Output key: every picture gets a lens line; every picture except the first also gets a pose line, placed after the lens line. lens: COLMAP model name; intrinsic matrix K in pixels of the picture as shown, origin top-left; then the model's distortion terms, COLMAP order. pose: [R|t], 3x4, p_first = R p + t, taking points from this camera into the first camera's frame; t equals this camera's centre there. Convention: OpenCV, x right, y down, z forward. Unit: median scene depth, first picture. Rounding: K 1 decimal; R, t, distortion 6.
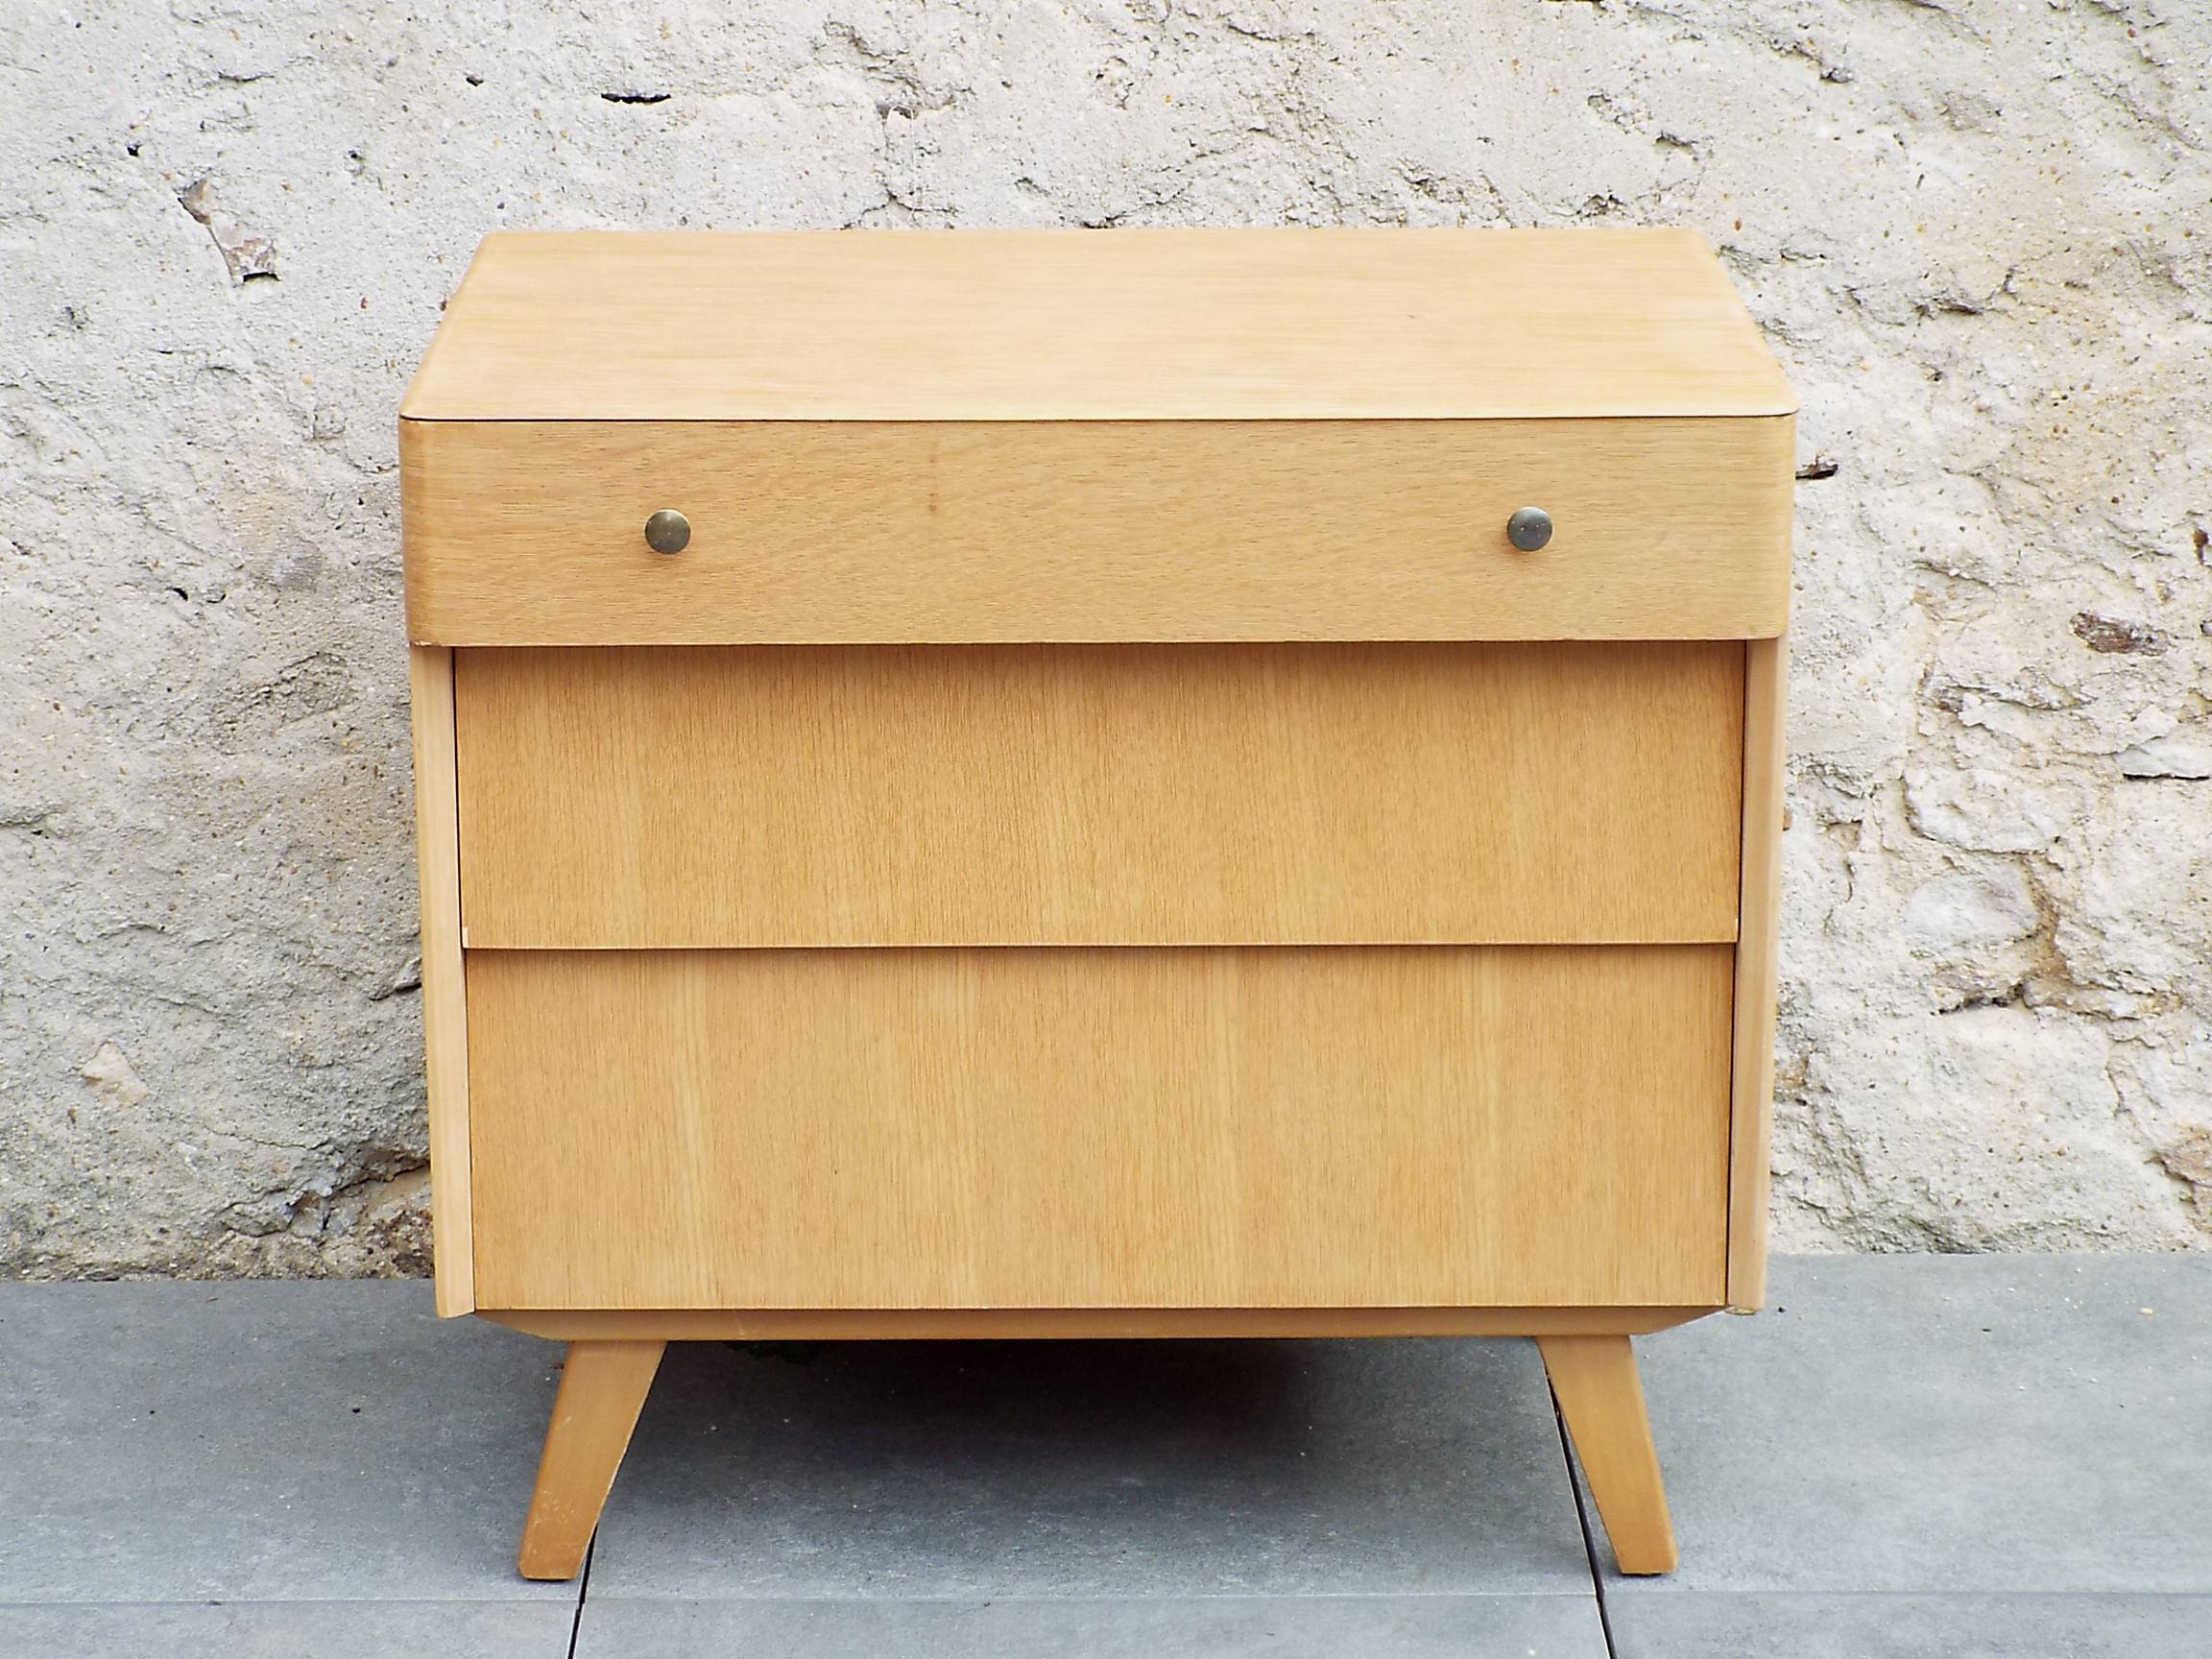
lens RADIAL K [[5370.7, 0, 1073.8], [0, 5370.7, 1090.4], [0, 0, 1]] dist [-0.036402, 0.000000]
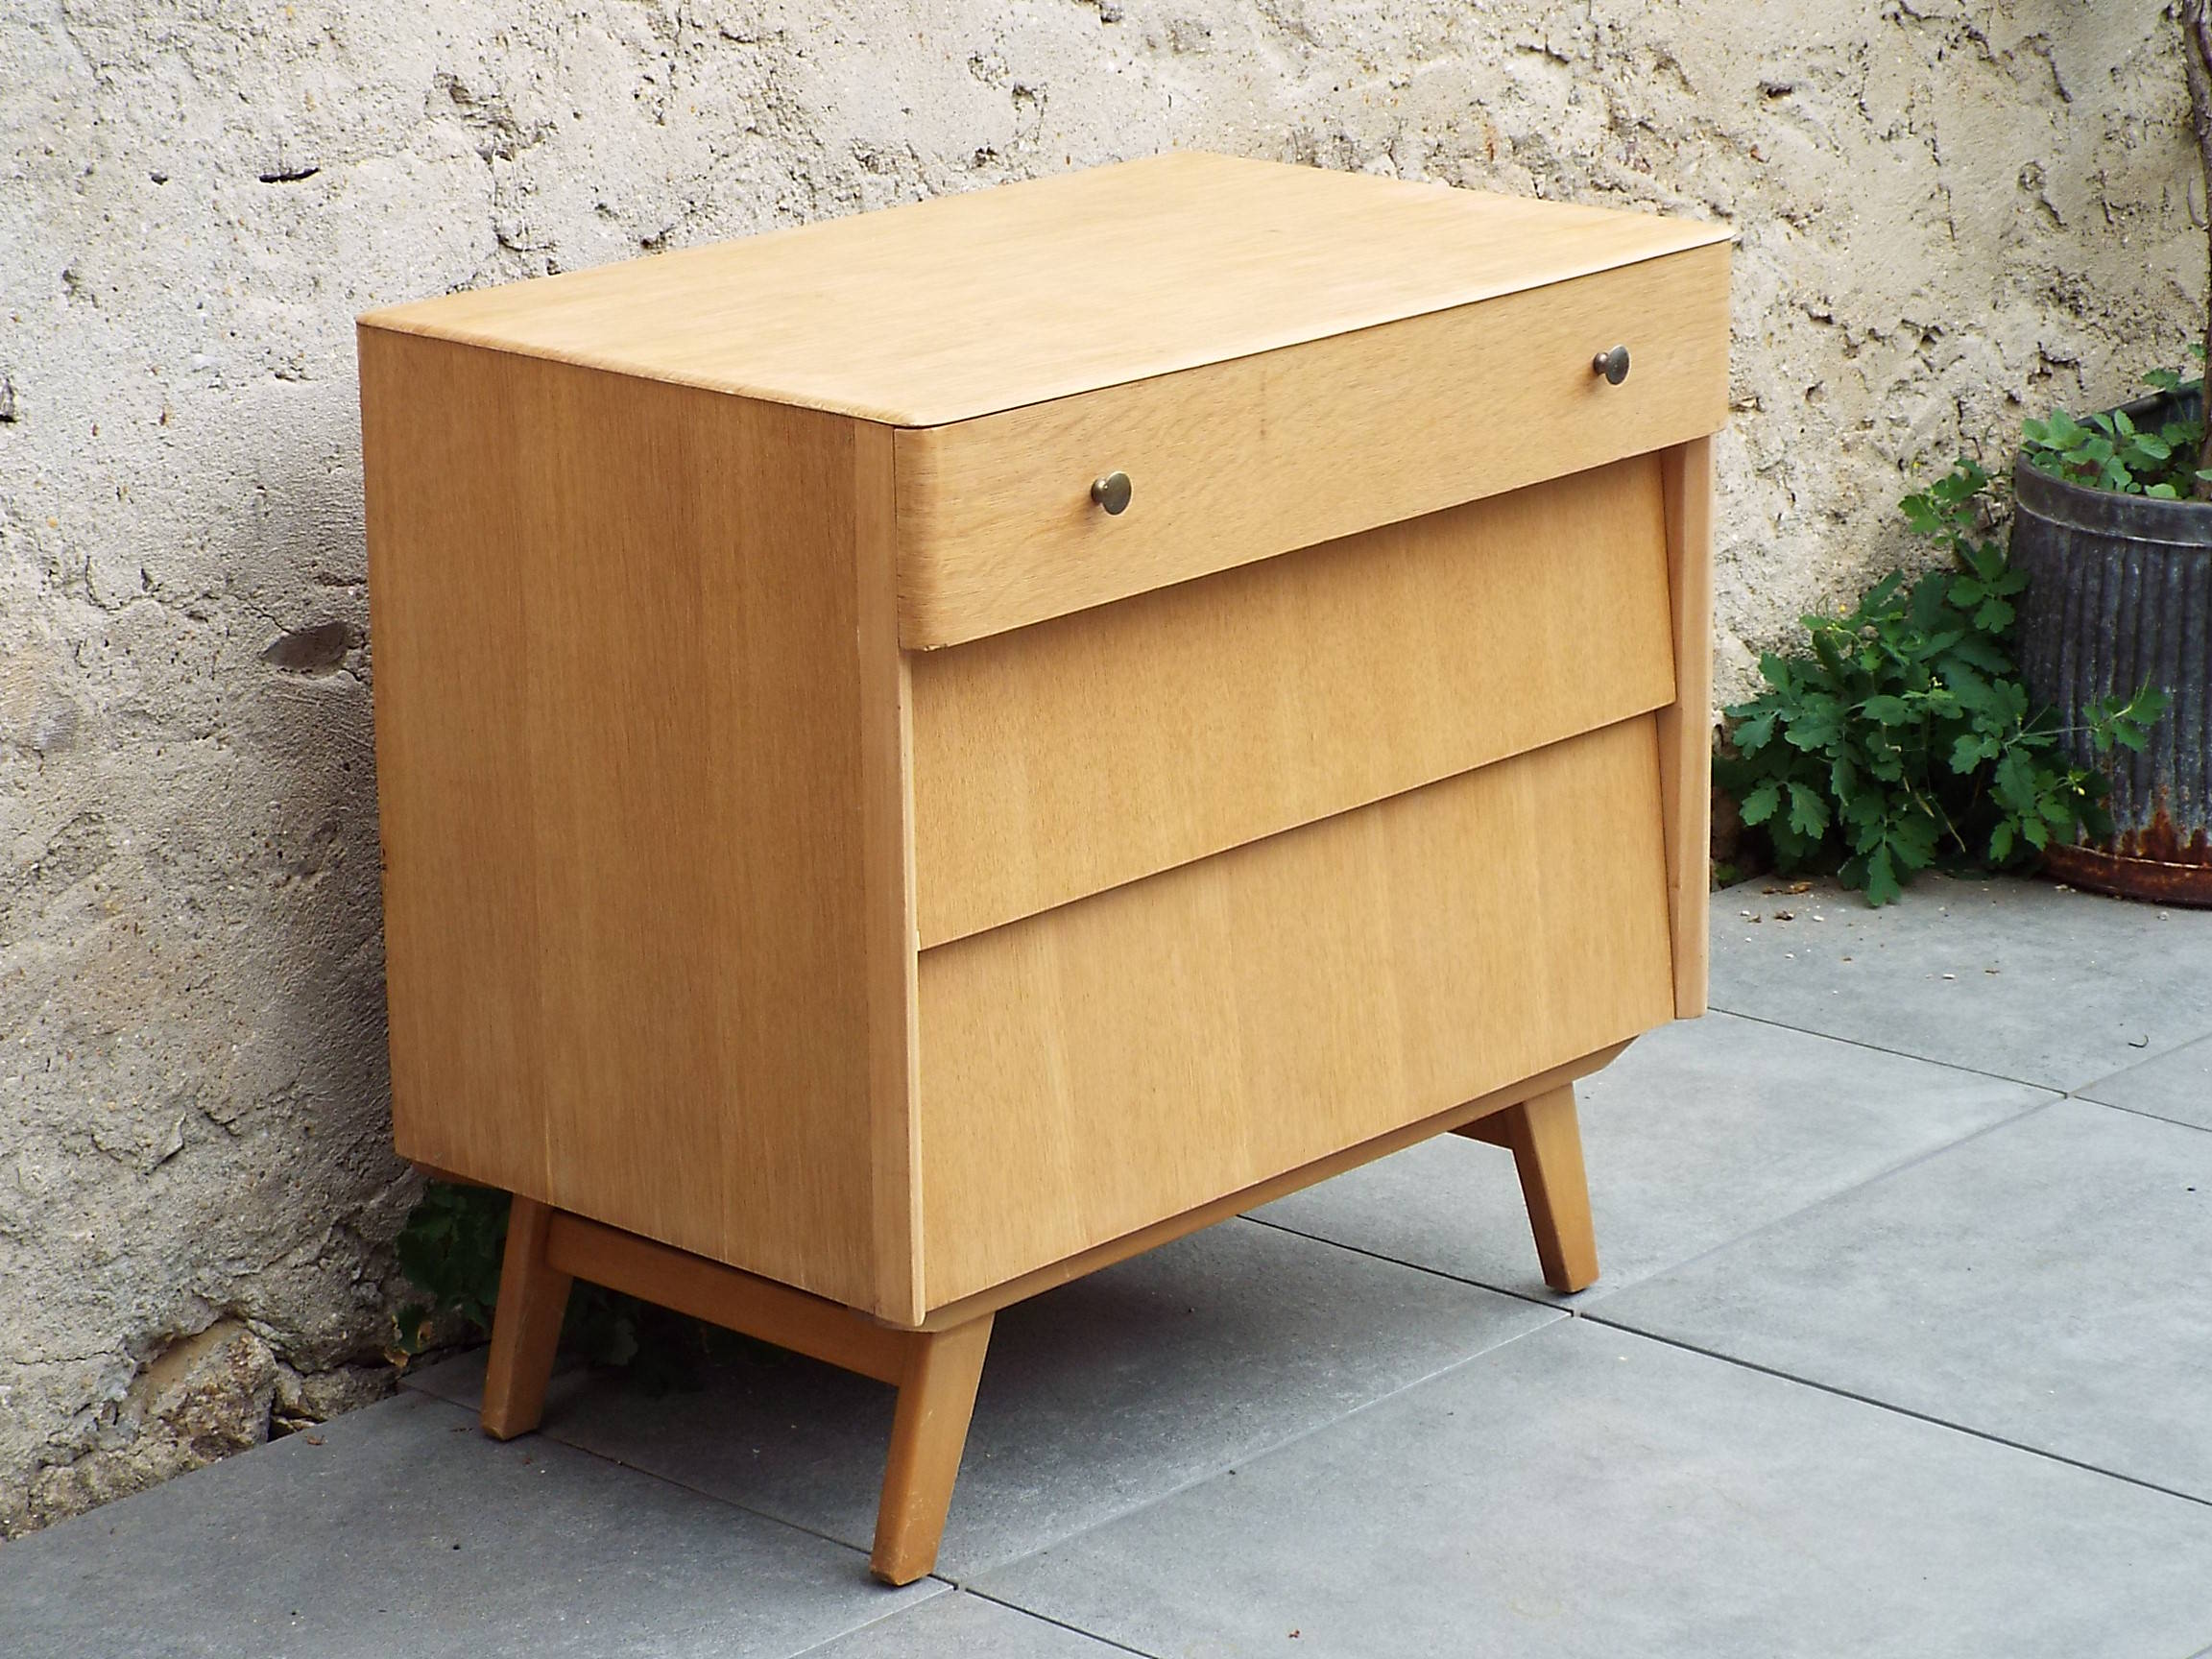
lens RADIAL K [[5762.8, 0, 1232.6], [0, 5762.8, 1158.5], [0, 0, 1]] dist [-0.015266, 0.000000]
pose [[0.666502, -0.250900, 0.702015, -0.835760], [0.268136, 0.959327, 0.088292, -0.067949], [-0.695614, 0.129389, 0.706668, 0.186937]]
